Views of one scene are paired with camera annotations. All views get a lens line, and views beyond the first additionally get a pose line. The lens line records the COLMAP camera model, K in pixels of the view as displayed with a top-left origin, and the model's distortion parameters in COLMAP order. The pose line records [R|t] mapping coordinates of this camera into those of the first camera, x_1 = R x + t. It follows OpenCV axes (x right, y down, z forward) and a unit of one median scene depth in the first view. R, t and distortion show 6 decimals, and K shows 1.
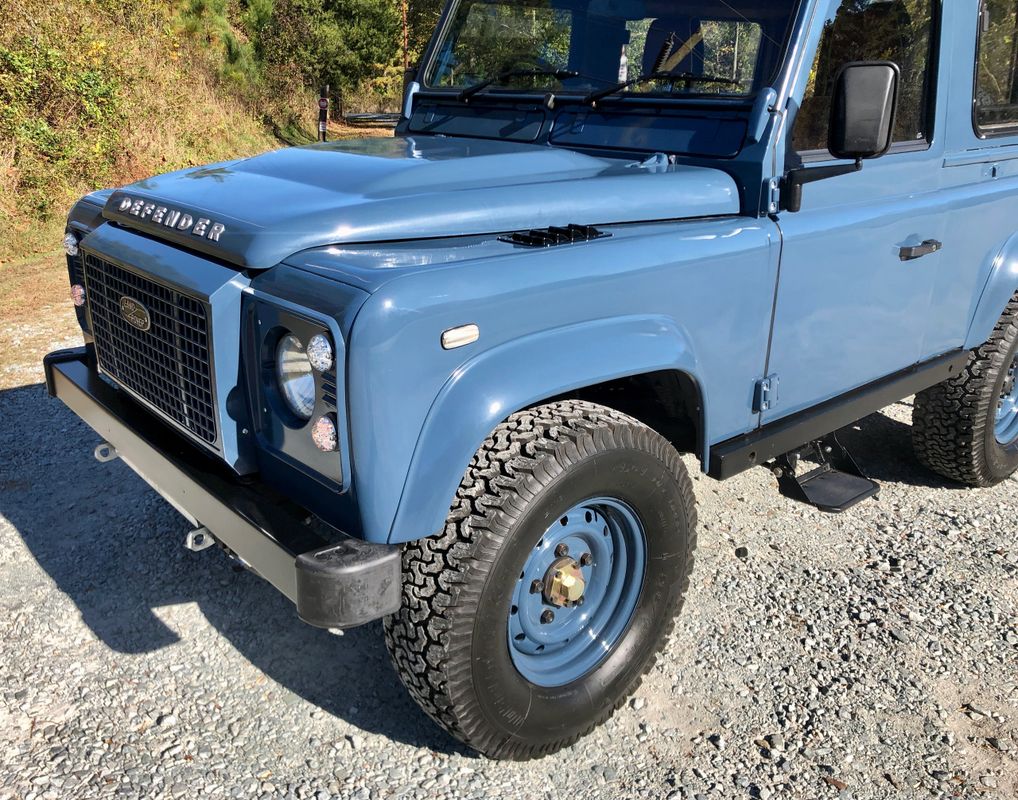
lens RADIAL K [[898.6, 0, 473.1], [0, 898.6, 405.8], [0, 0, 1]] dist [0.005584, 0.019558]
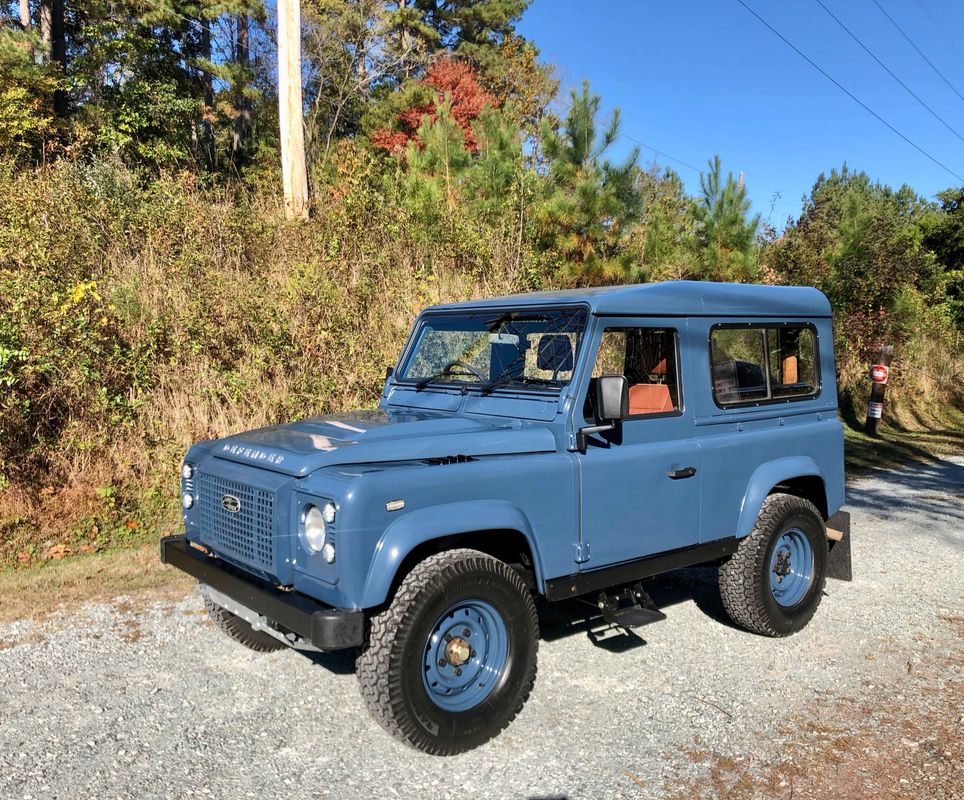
lens RADIAL K [[889.1, 0, 460.2], [0, 889.1, 389.7], [0, 0, 1]] dist [0.020261, 0.012157]
pose [[0.999803, -0.005983, -0.018942, 0.123134], [0.000218, 0.956807, -0.290725, 0.183359], [0.019864, 0.290664, 0.956619, -0.732542]]
